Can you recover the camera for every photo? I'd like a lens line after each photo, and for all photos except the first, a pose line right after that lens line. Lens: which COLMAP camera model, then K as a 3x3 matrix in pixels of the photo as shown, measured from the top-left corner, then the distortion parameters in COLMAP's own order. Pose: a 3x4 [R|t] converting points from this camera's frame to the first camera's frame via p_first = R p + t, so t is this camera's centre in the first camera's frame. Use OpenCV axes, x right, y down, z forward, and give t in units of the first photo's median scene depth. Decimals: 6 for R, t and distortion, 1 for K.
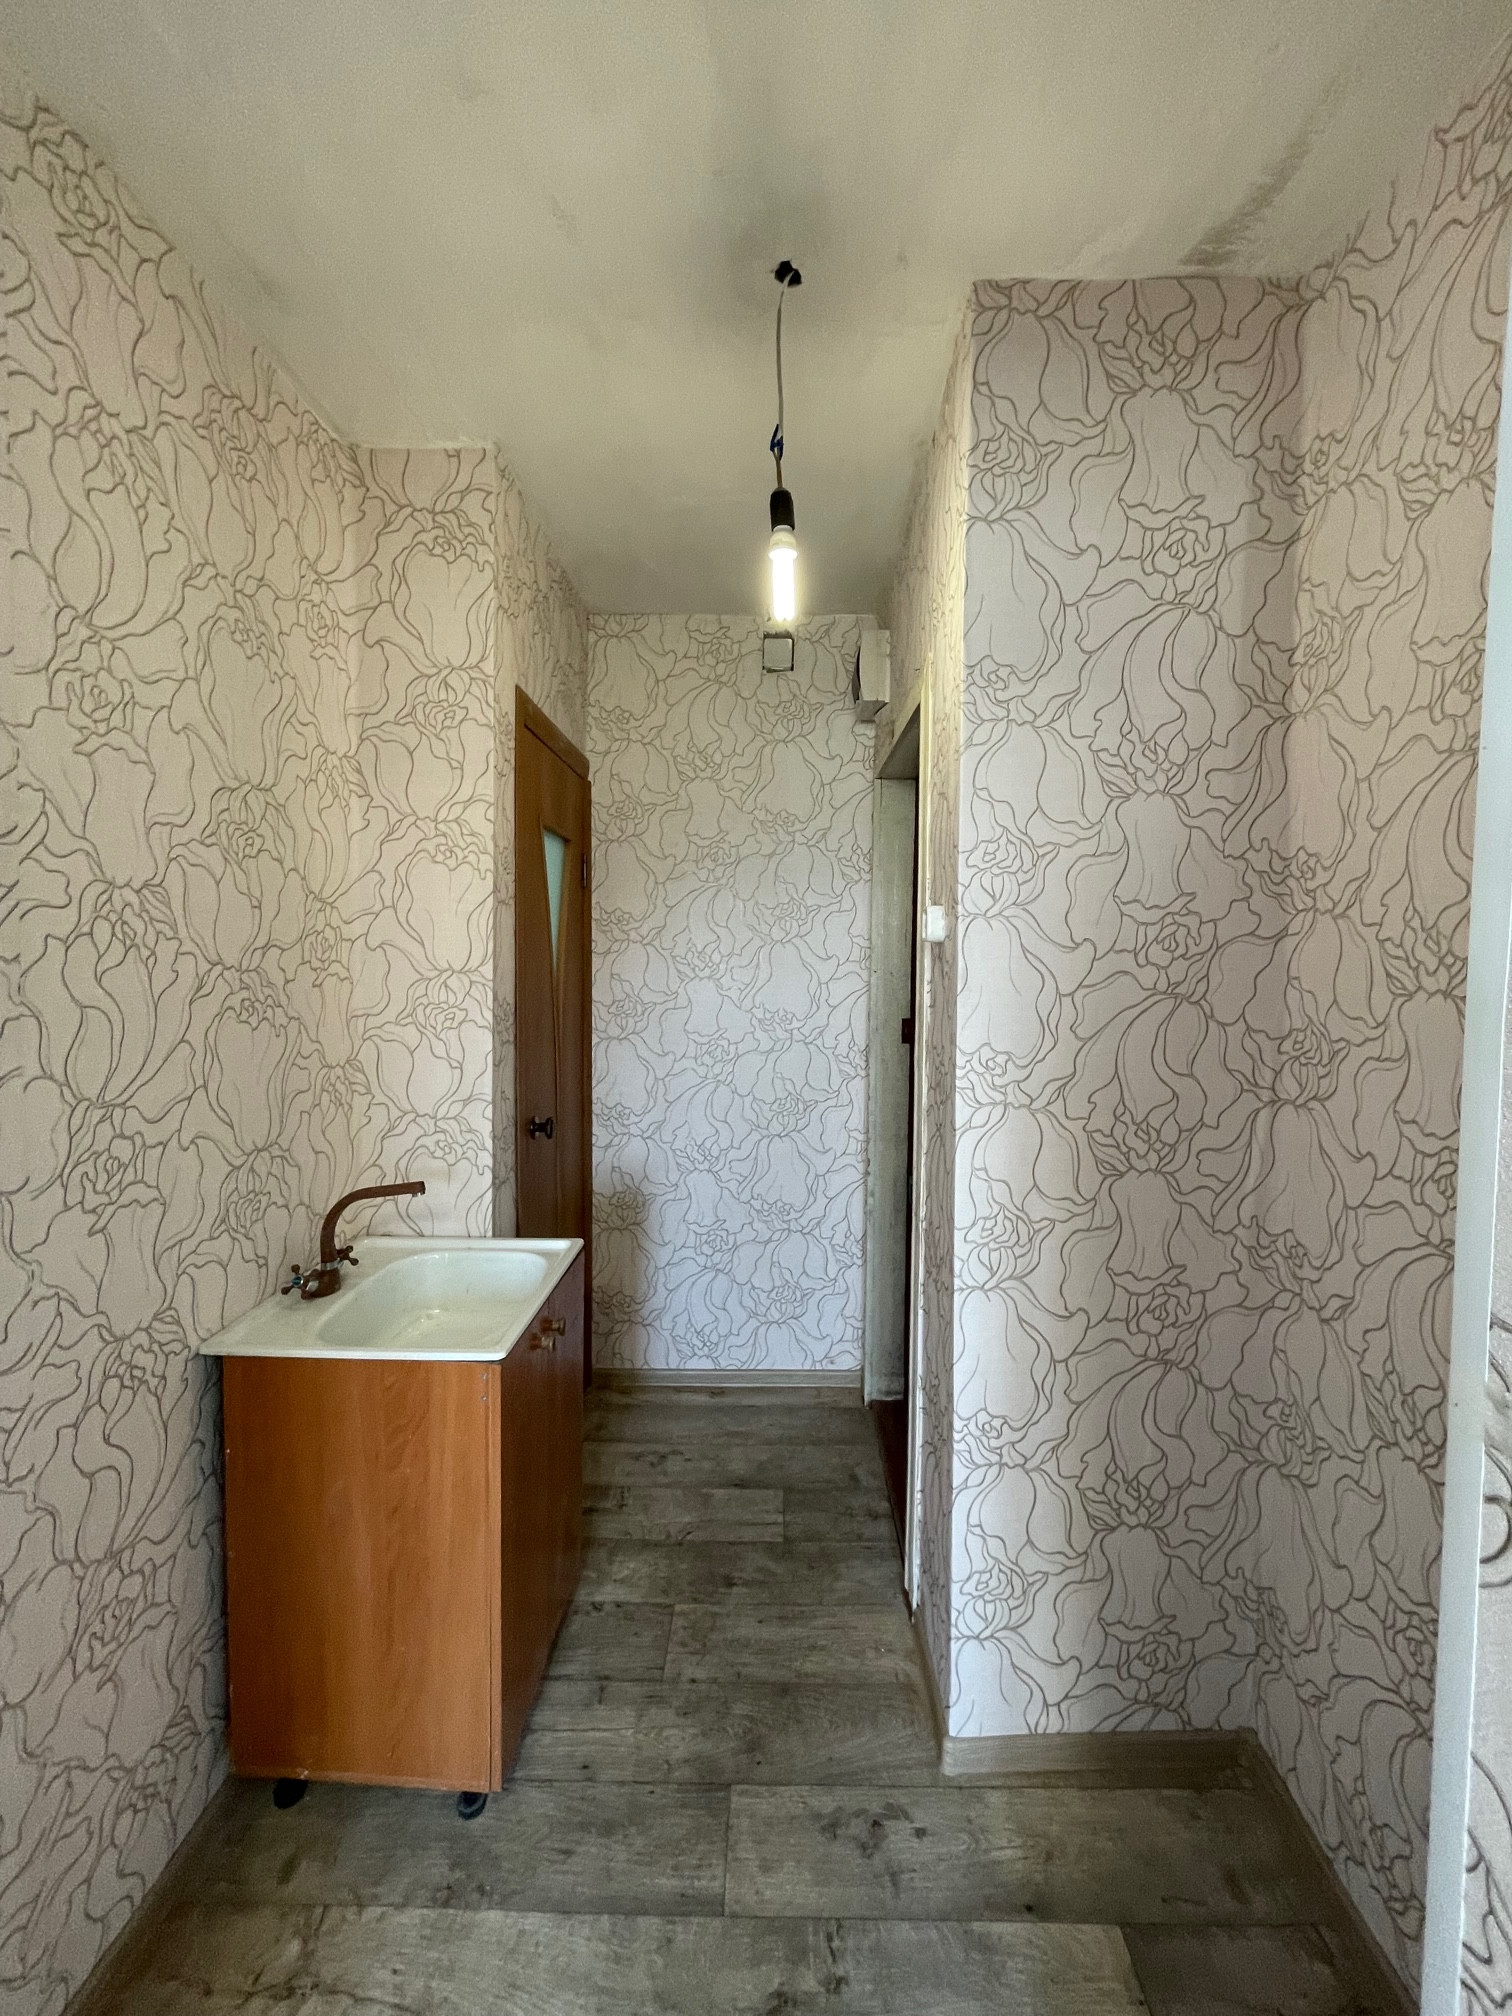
lens RADIAL K [[819.9, 0, 756.0], [0, 819.9, 1008.0], [0, 0, 1]] dist [-0.001535, -0.000131]
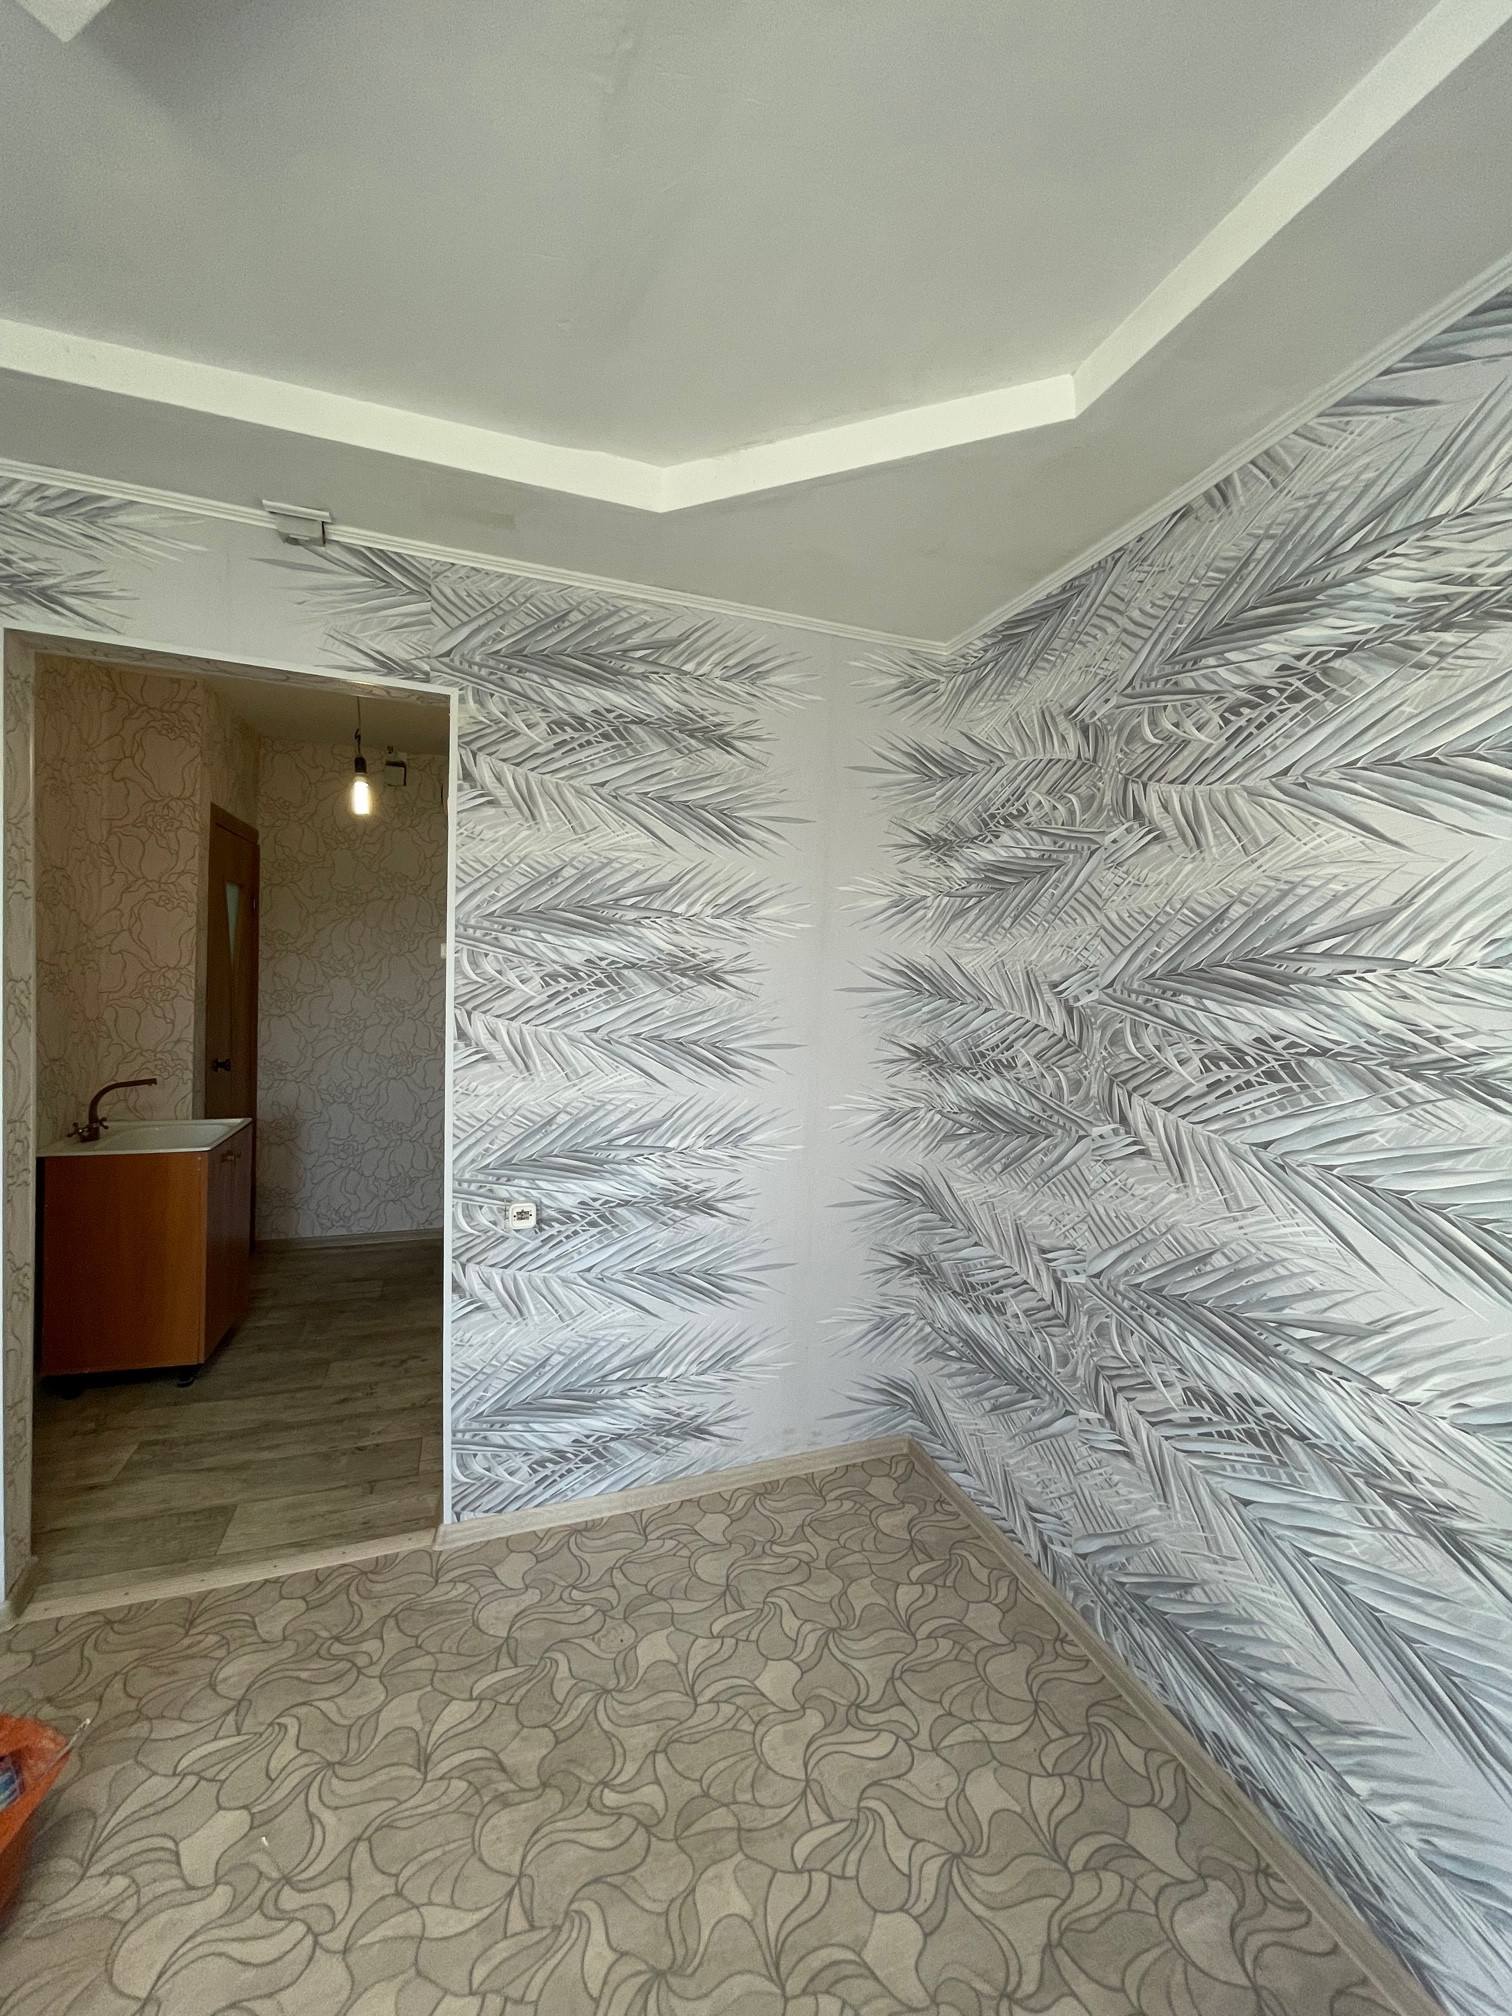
lens RADIAL K [[819.9, 0, 756.0], [0, 819.9, 1008.0], [0, 0, 1]] dist [-0.001535, -0.000131]
pose [[0.939474, 0.011945, 0.342413, 0.214564], [-0.008830, 0.999904, -0.010655, 0.049011], [-0.342507, 0.006987, 0.939489, -1.089138]]
